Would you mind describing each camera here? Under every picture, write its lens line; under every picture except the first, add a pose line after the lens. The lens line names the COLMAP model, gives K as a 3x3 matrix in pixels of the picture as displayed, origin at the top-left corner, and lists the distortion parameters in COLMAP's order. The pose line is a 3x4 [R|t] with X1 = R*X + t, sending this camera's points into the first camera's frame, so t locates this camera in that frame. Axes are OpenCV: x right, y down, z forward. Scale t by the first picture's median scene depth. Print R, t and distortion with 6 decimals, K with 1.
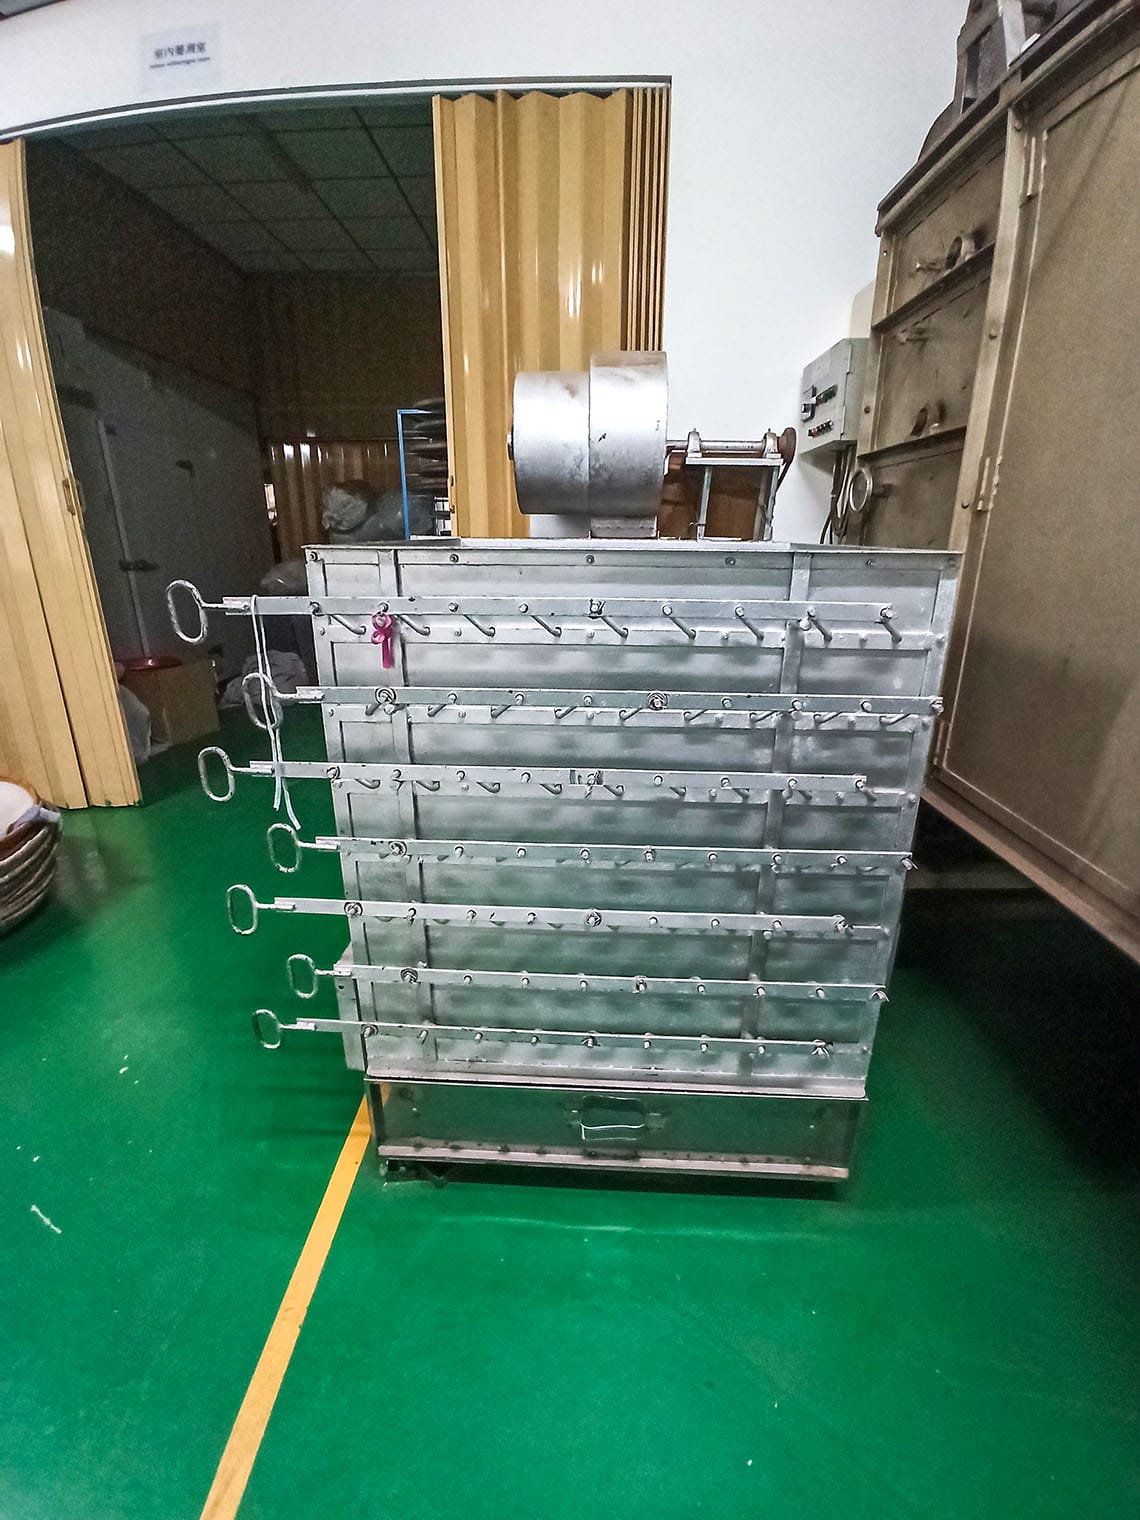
lens RADIAL K [[695.1, 0, 562.6], [0, 695.1, 755.3], [0, 0, 1]] dist [-0.004889, -0.000519]
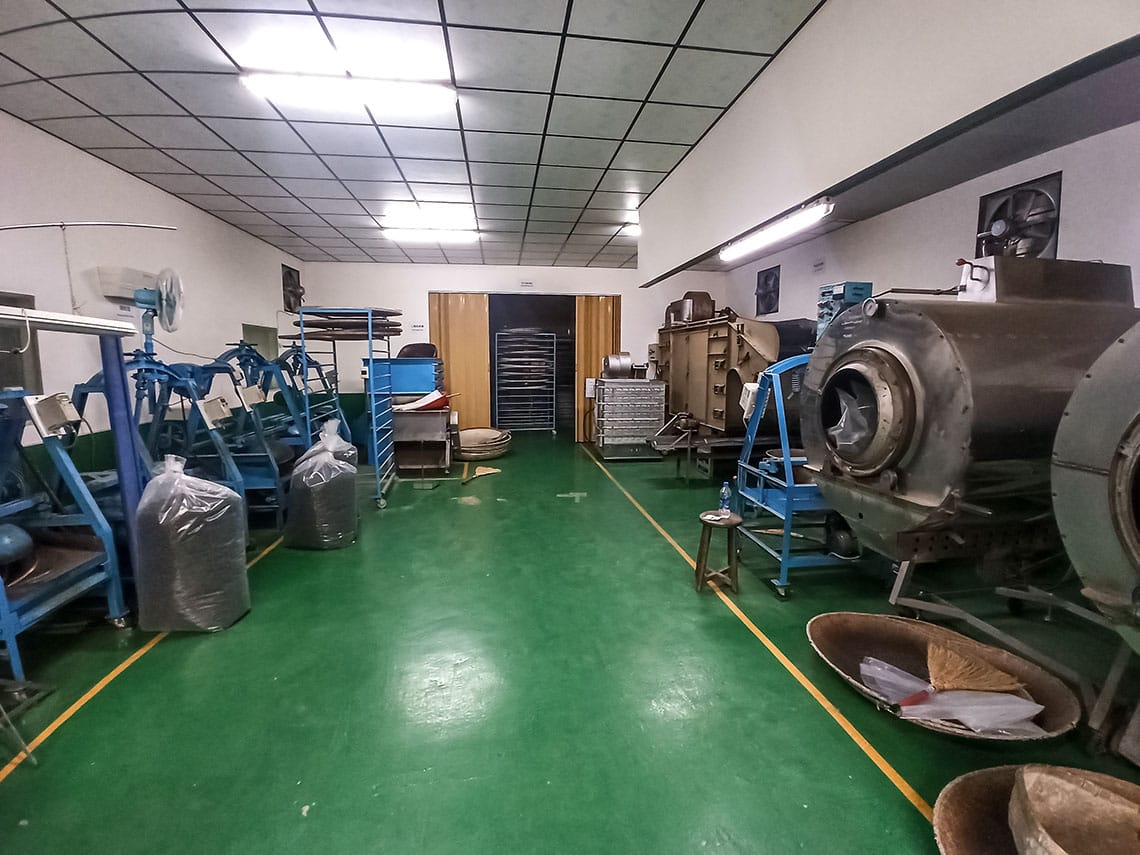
lens RADIAL K [[521.3, 0, 568.4], [0, 521.3, 424.9], [0, 0, 1]] dist [-0.004889, -0.000519]
pose [[0.986742, -0.027011, 0.160035, -1.280866], [0.054432, 0.984021, -0.169530, 0.954997], [-0.152899, 0.175993, 0.972445, -3.764209]]
